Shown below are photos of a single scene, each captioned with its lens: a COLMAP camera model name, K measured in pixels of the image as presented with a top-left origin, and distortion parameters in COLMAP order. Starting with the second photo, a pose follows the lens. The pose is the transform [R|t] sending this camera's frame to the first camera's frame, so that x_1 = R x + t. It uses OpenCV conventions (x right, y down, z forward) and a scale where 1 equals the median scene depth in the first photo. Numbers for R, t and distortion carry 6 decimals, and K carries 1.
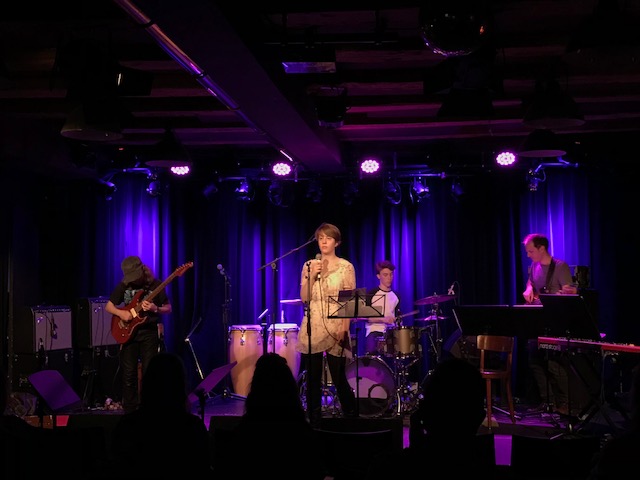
lens RADIAL K [[869.1, 0, 315.6], [0, 869.1, 243.4], [0, 0, 1]] dist [0.086627, 0.000000]
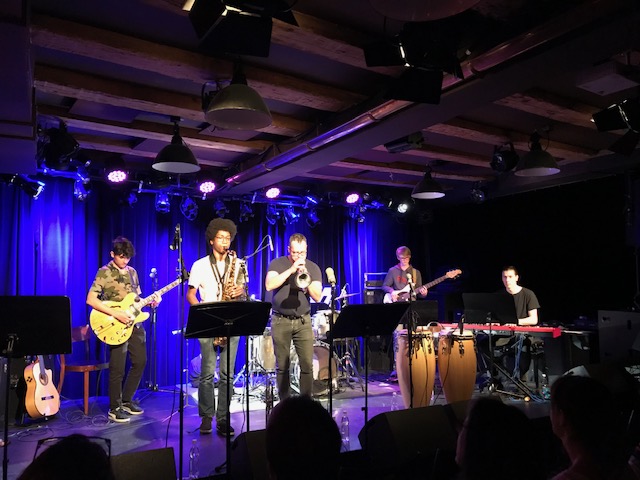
lens RADIAL K [[527.4, 0, 320.5], [0, 527.4, 238.1], [0, 0, 1]] dist [0.068878, -0.087466]
pose [[0.799405, 0.053893, 0.598371, -0.332201], [-0.026401, 0.998158, -0.054630, 0.016593], [-0.600213, 0.027874, 0.799355, 0.335580]]
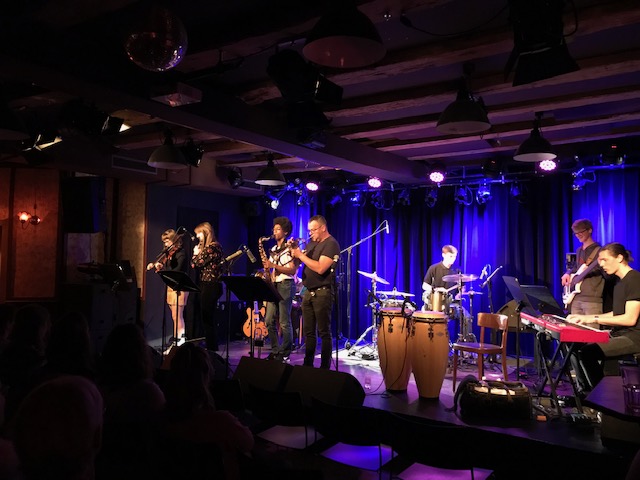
lens RADIAL K [[527.4, 0, 317.2], [0, 527.4, 235.7], [0, 0, 1]] dist [0.068878, -0.087466]
pose [[0.885898, -0.006413, -0.463836, 0.271597], [0.003871, 0.999972, -0.006433, 0.005667], [0.463864, 0.003903, 0.885898, 0.188260]]
